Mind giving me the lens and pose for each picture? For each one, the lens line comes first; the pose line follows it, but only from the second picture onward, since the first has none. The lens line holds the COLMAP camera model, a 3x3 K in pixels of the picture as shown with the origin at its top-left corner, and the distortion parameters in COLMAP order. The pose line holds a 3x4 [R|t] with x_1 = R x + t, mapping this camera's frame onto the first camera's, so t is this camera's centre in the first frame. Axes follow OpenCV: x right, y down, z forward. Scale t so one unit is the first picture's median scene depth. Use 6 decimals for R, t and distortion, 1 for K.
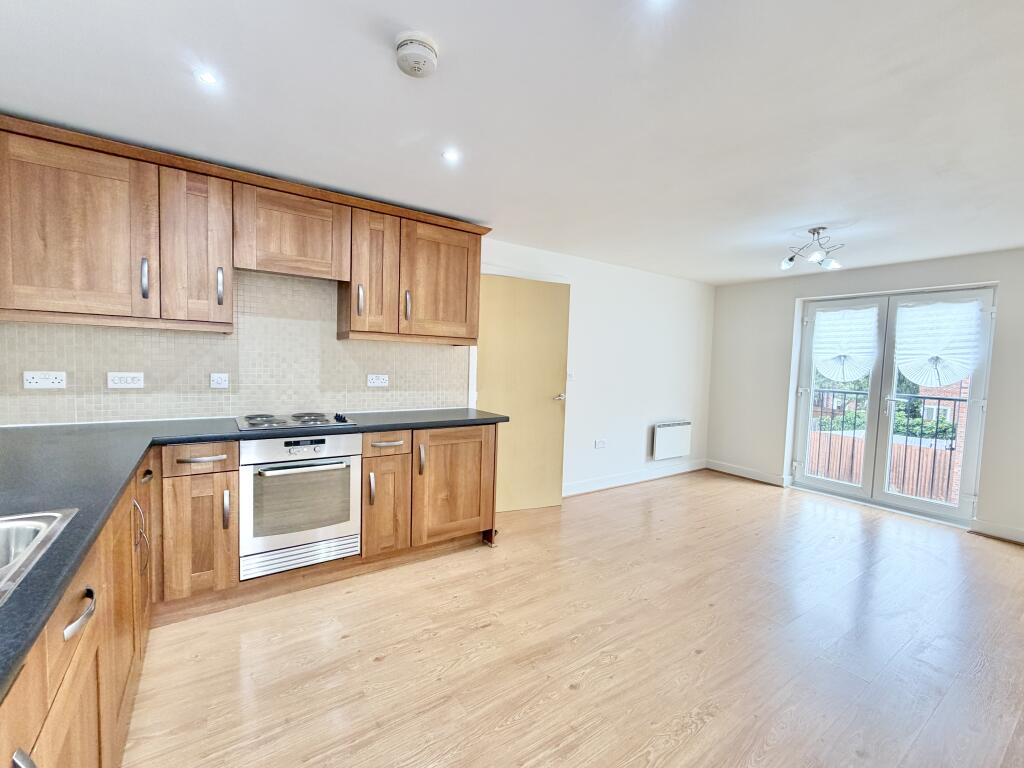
lens RADIAL K [[439.4, 0, 512.0], [0, 439.4, 384.0], [0, 0, 1]] dist [-0.001453, -0.000119]
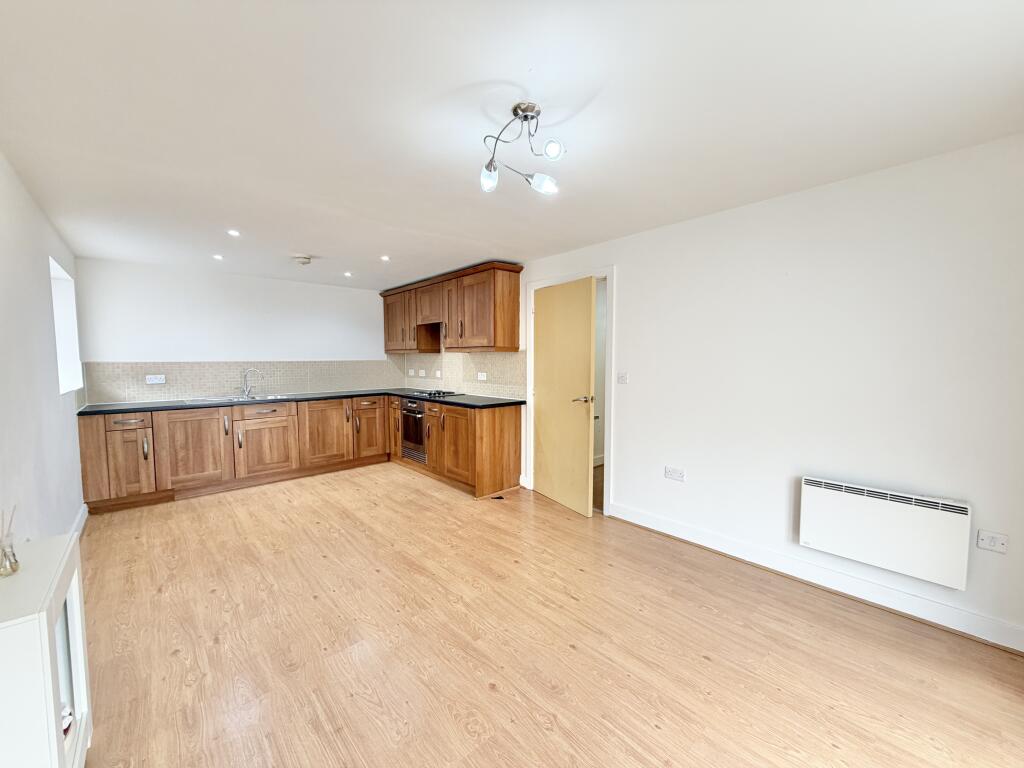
lens RADIAL K [[406.8, 0, 505.4], [0, 406.8, 385.6], [0, 0, 1]] dist [-0.000603, -0.000215]
pose [[0.120428, 0.034511, -0.992122, 1.259109], [-0.047606, 0.998447, 0.028953, -0.022183], [0.991580, 0.043744, 0.121884, 0.968370]]
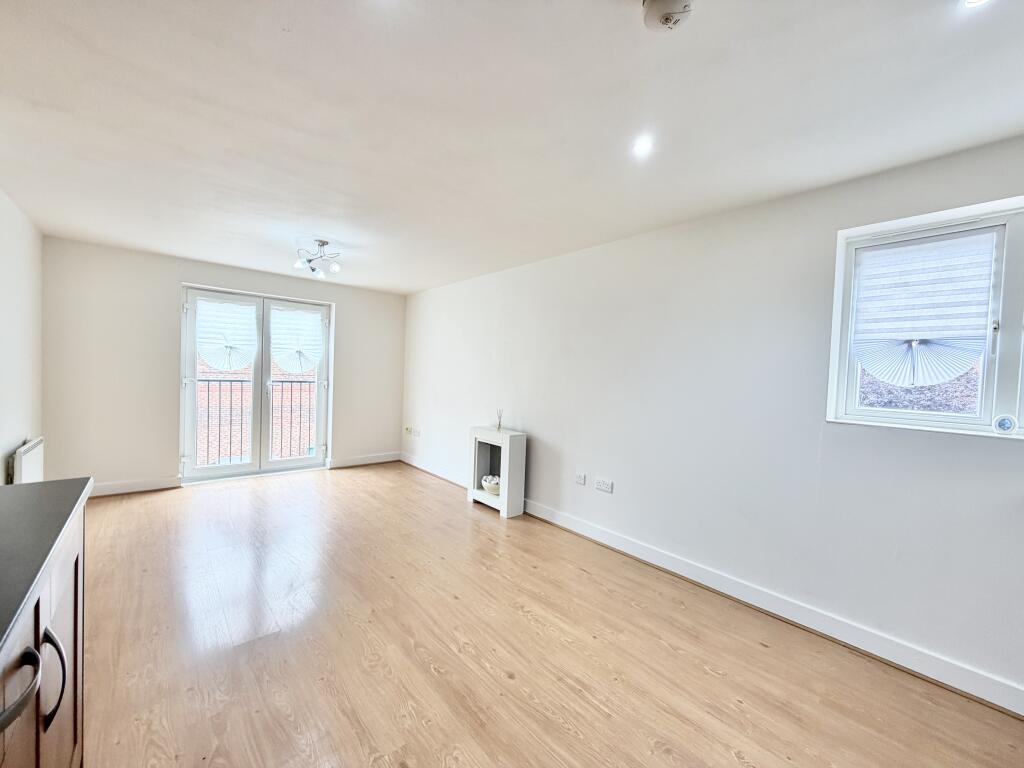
lens RADIAL K [[406.8, 0, 505.4], [0, 406.8, 385.6], [0, 0, 1]] dist [-0.000603, -0.000215]
pose [[-0.105053, -0.065023, 0.992339, -0.467981], [0.014858, 0.997646, 0.066944, -0.039273], [-0.994356, 0.021777, -0.103840, 0.665181]]
